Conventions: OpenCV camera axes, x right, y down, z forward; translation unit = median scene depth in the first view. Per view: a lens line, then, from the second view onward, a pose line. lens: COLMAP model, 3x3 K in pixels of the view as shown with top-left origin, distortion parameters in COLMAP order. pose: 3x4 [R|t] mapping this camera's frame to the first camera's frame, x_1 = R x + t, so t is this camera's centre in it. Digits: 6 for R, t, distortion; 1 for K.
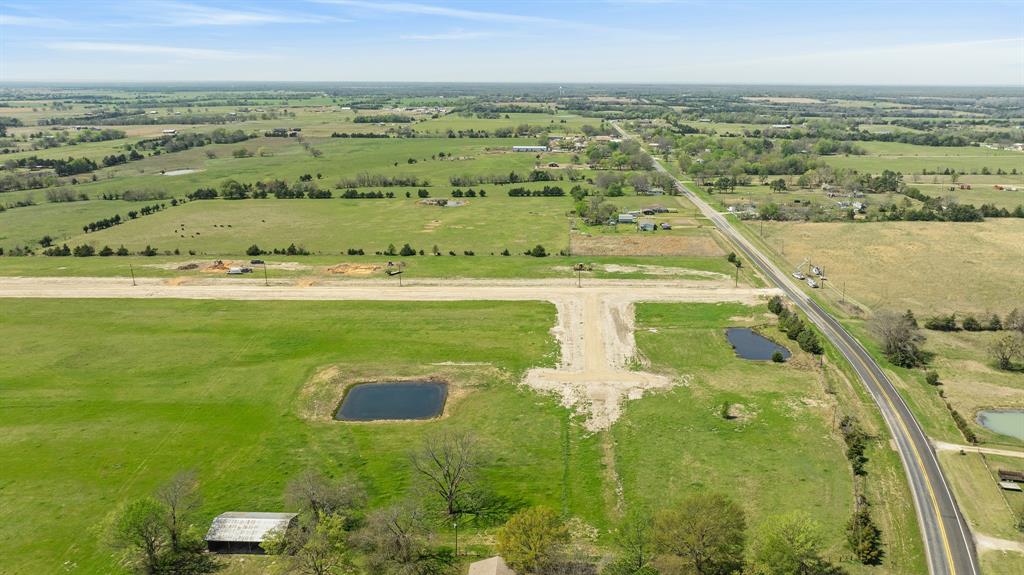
lens RADIAL K [[757.5, 0, 518.5], [0, 757.5, 286.9], [0, 0, 1]] dist [-0.004195, 0.001138]
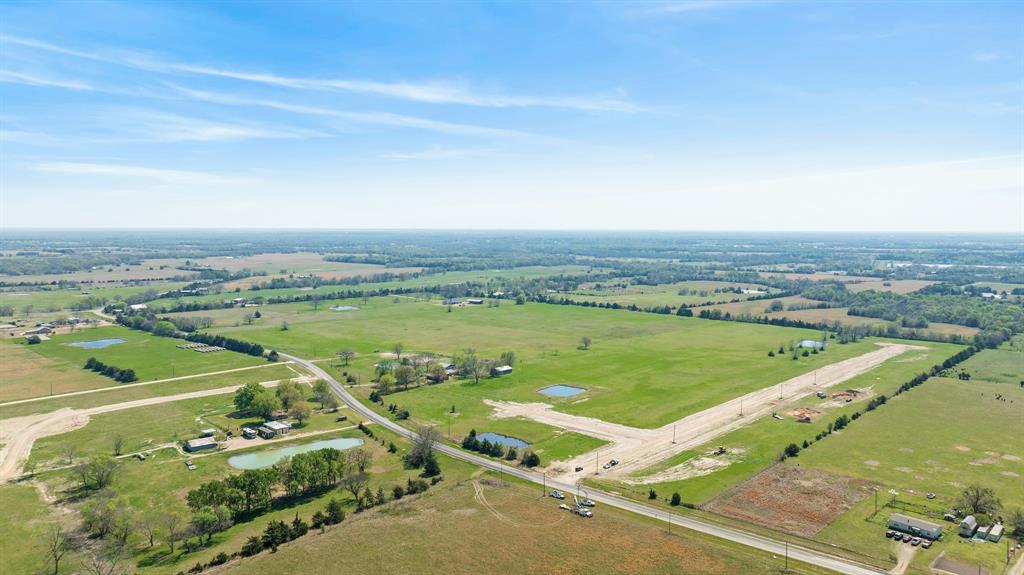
lens RADIAL K [[757.5, 0, 517.2], [0, 757.5, 288.1], [0, 0, 1]] dist [-0.004195, 0.001138]
pose [[-0.646645, 0.059356, -0.760478, 0.959151], [-0.207768, 0.945567, 0.250471, -0.404403], [0.733950, 0.319969, -0.599114, 1.237059]]
